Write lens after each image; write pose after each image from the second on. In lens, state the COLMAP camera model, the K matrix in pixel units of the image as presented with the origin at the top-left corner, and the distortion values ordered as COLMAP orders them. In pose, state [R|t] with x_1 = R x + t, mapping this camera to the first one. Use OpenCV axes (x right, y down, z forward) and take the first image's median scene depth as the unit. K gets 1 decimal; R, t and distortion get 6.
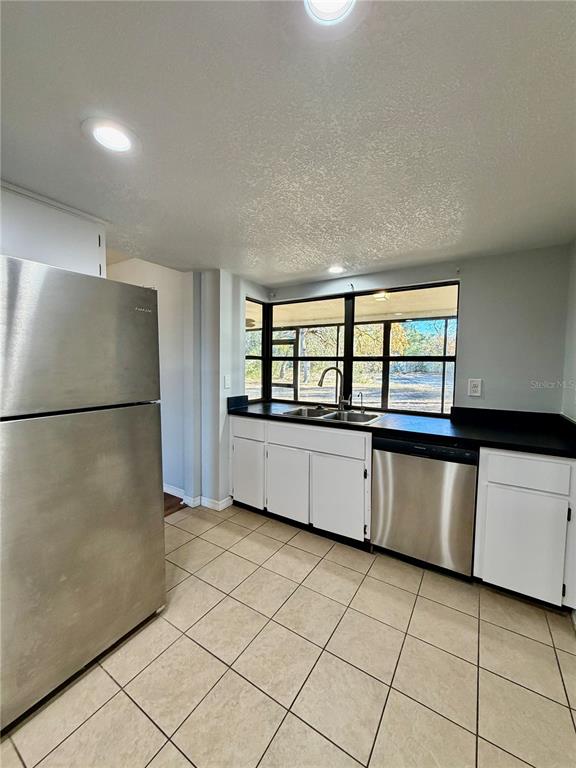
lens RADIAL K [[306.0, 0, 288.0], [0, 306.0, 384.0], [0, 0, 1]] dist [-0.000811, -0.000091]
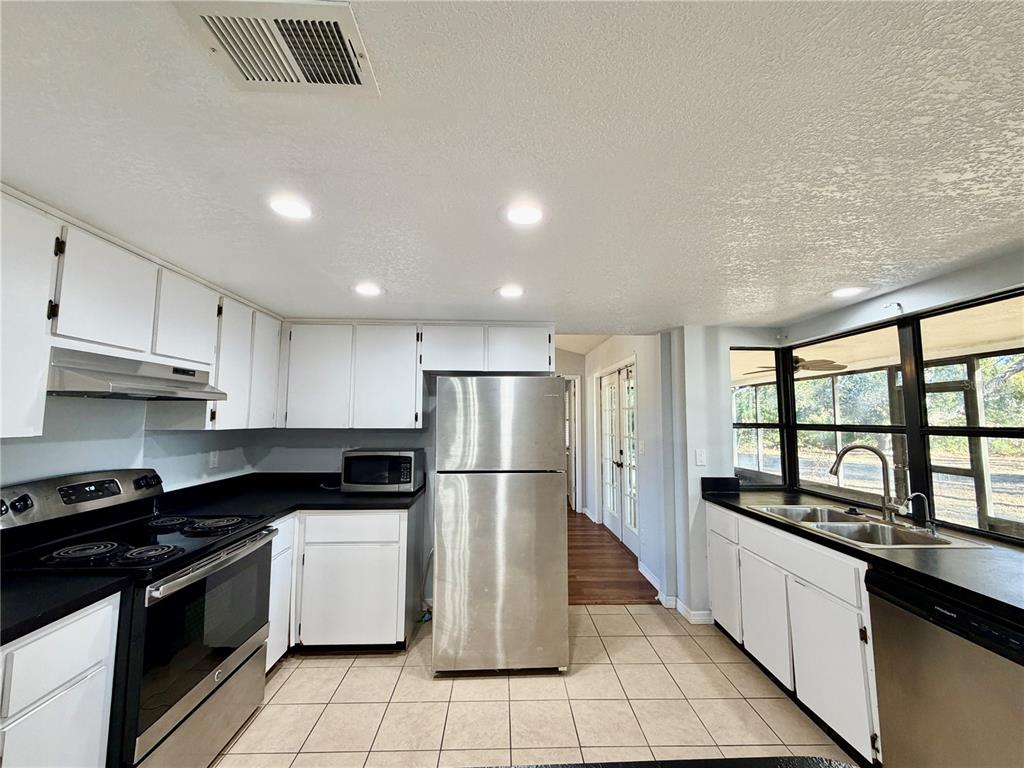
lens RADIAL K [[407.9, 0, 512.0], [0, 407.9, 384.0], [0, 0, 1]] dist [-0.000811, -0.000091]
pose [[0.562324, -0.080664, -0.822974, 0.435038], [-0.051025, 0.989950, -0.131895, -0.031888], [0.825342, 0.116160, 0.552556, -0.029420]]
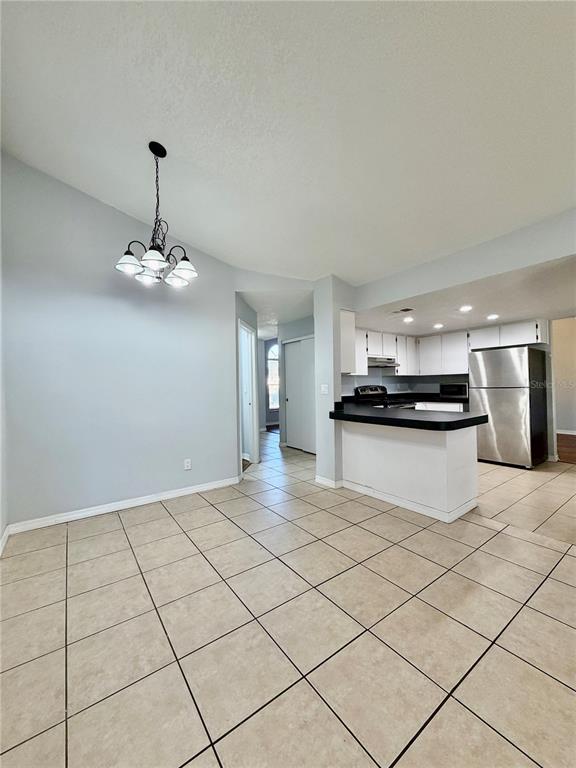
lens RADIAL K [[306.0, 0, 288.0], [0, 306.0, 384.0], [0, 0, 1]] dist [-0.000811, -0.000091]
pose [[-0.366612, -0.010884, -0.930310, 1.630223], [-0.044973, 0.998970, 0.006035, 0.060421], [0.929286, 0.044052, -0.366724, 0.012486]]
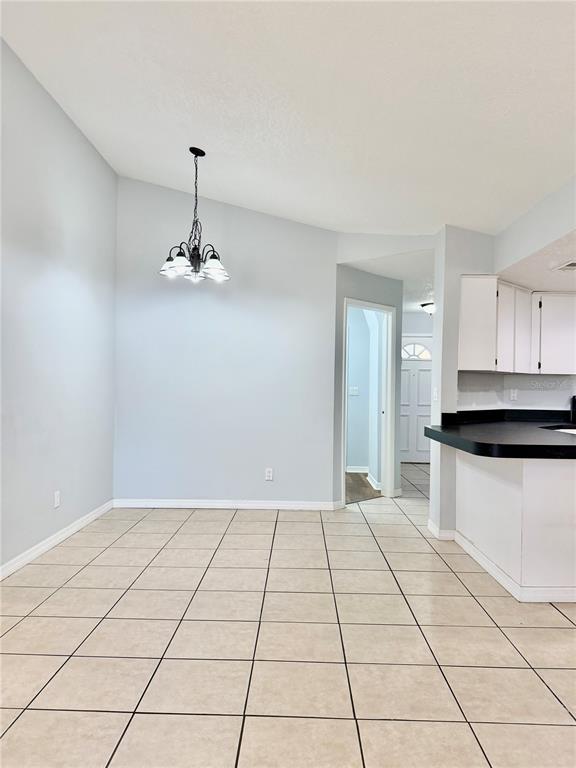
lens RADIAL K [[539.0, 0, 288.0], [0, 539.0, 384.0], [0, 0, 1]] dist [0.078536, -0.113593]
pose [[-0.849564, -0.029979, -0.526634, 1.563903], [-0.062998, 0.997004, 0.044872, 0.007947], [0.523711, 0.071298, -0.848907, 0.839650]]
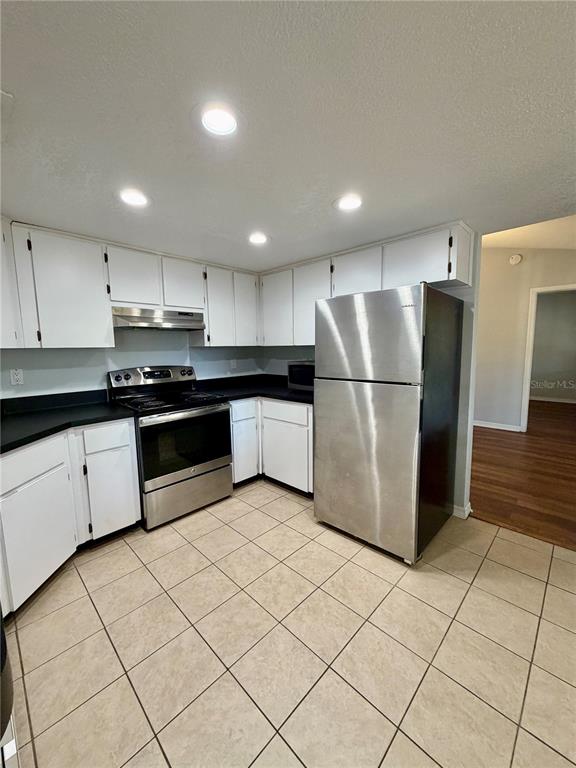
lens RADIAL K [[306.0, 0, 288.0], [0, 306.0, 384.0], [0, 0, 1]] dist [-0.000811, -0.000091]
pose [[-0.207630, 0.109524, -0.972057, 0.434184], [-0.050264, 0.991205, 0.122418, -0.032591], [0.976915, 0.074277, -0.200299, 0.434491]]
